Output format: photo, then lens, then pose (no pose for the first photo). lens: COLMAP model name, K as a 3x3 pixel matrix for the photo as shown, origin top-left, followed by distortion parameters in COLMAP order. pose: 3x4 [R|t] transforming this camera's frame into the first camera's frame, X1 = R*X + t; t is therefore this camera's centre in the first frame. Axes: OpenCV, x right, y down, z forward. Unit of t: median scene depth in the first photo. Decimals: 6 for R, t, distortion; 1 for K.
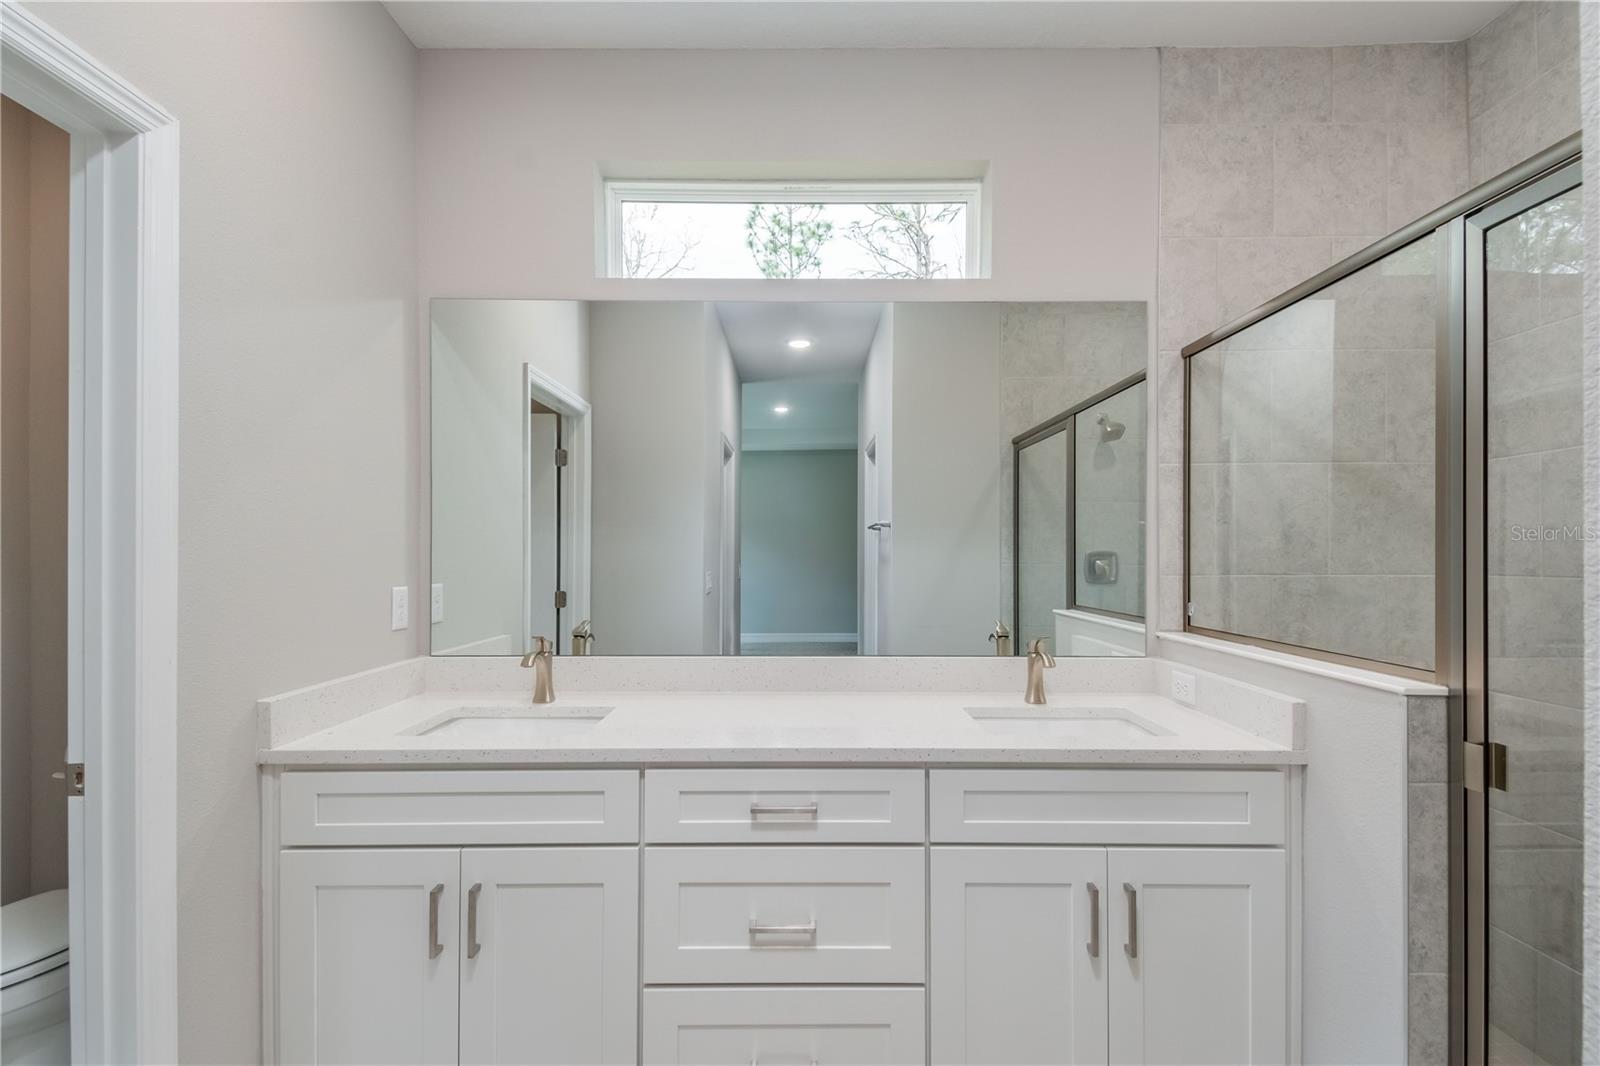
lens RADIAL K [[727.5, 0, 806.9], [0, 727.5, 554.5], [0, 0, 1]] dist [0.009437, -0.008241]
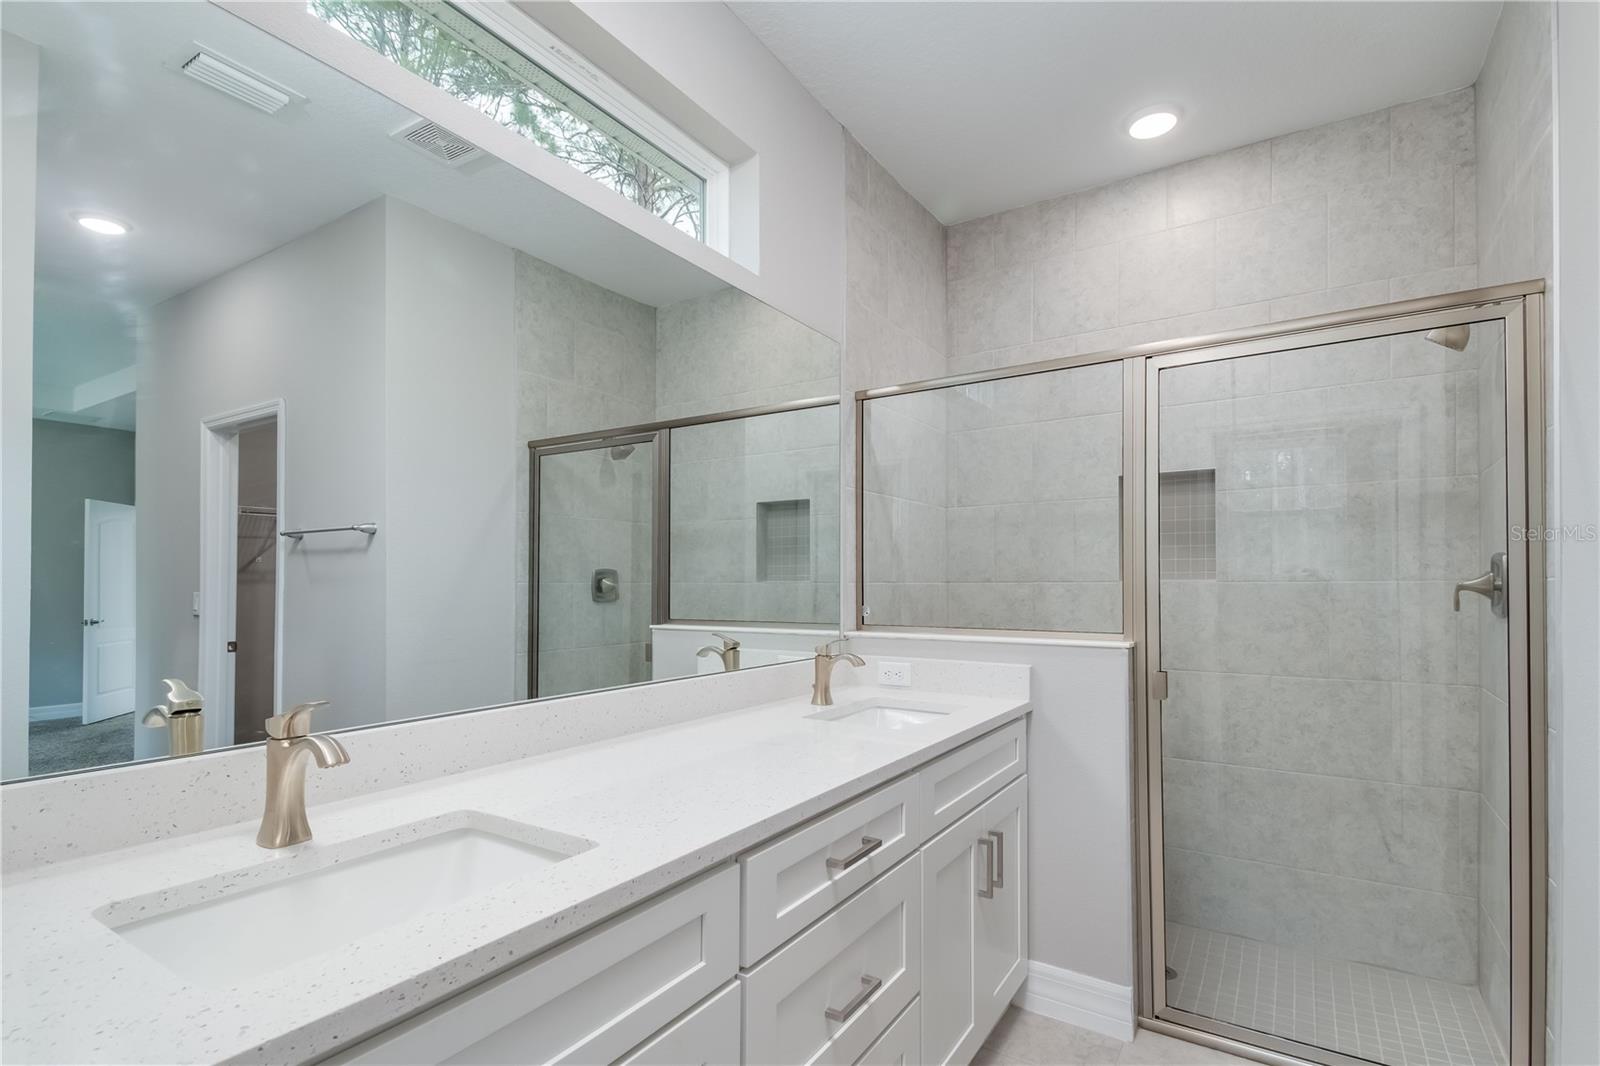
lens RADIAL K [[727.5, 0, 835.8], [0, 727.5, 581.6], [0, 0, 1]] dist [0.009437, -0.008241]
pose [[0.546691, -0.000939, 0.837334, -0.495519], [0.002412, 0.999997, -0.000453, 0.026746], [-0.837331, 0.002267, 0.546692, 0.382423]]
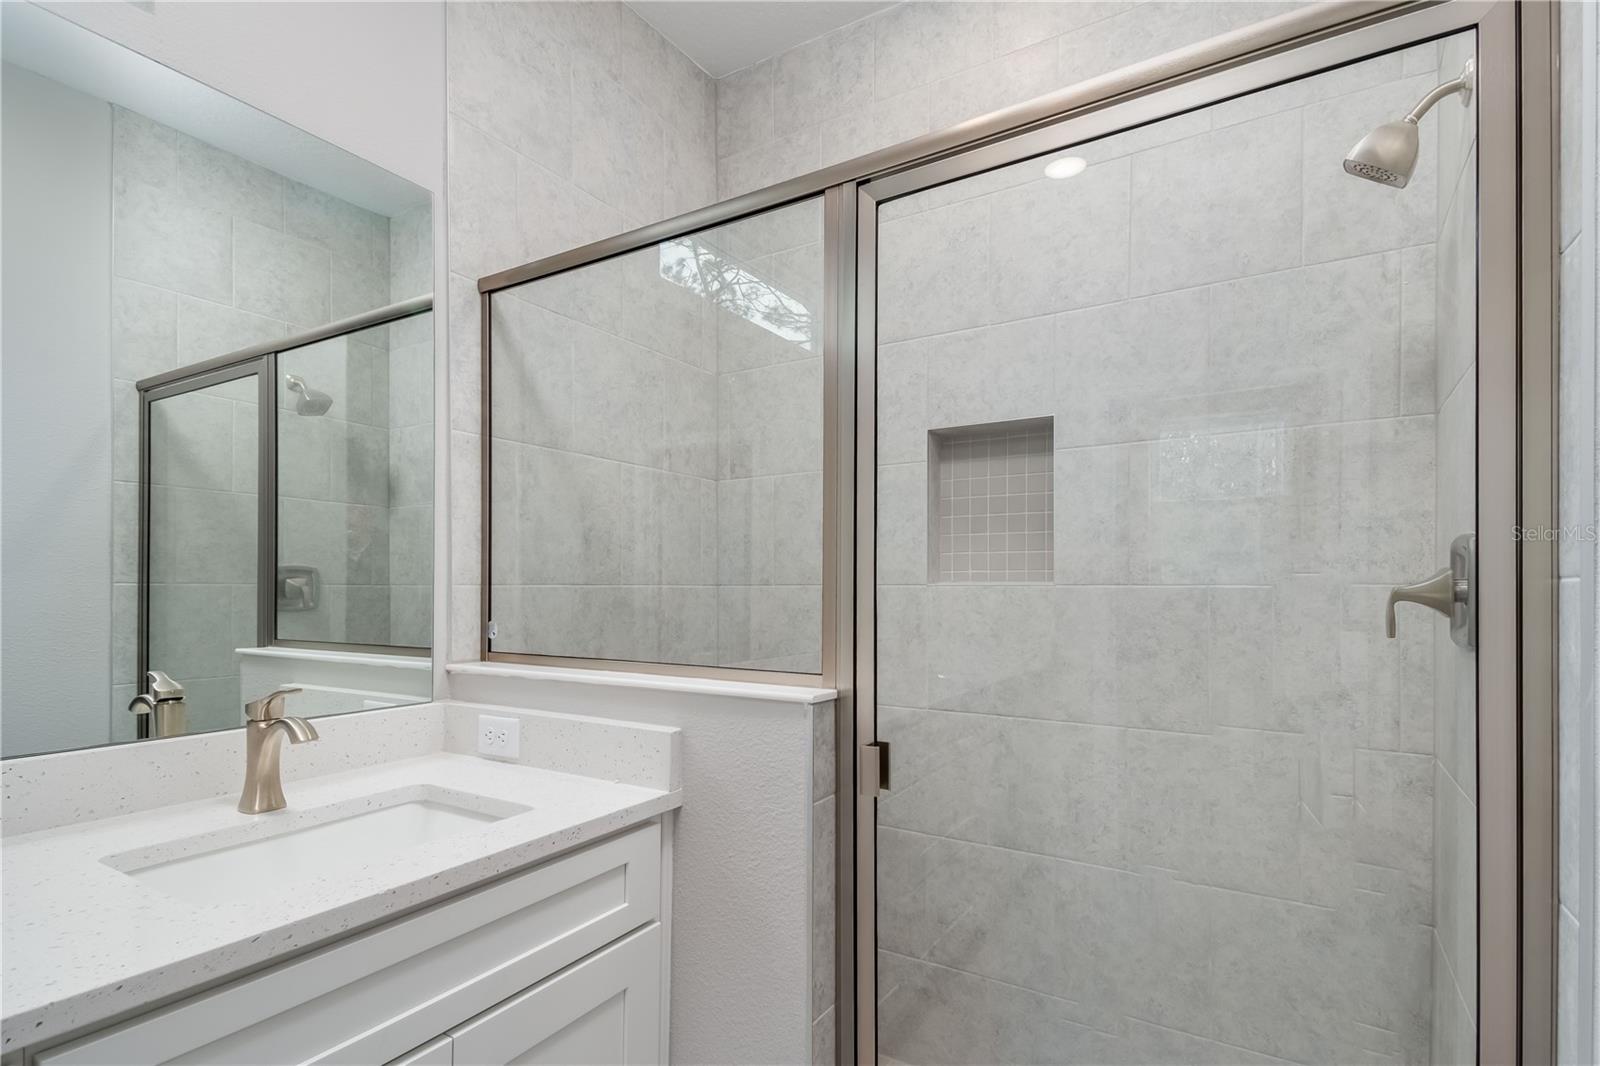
lens RADIAL K [[767.7, 0, 828.6], [0, 767.7, 588.6], [0, 0, 1]] dist [0.020949, -0.004402]
pose [[0.508169, -0.004386, 0.861246, 0.017909], [-0.000394, 0.999986, 0.005325, 0.027506], [-0.861257, -0.003046, 0.508160, 0.293682]]
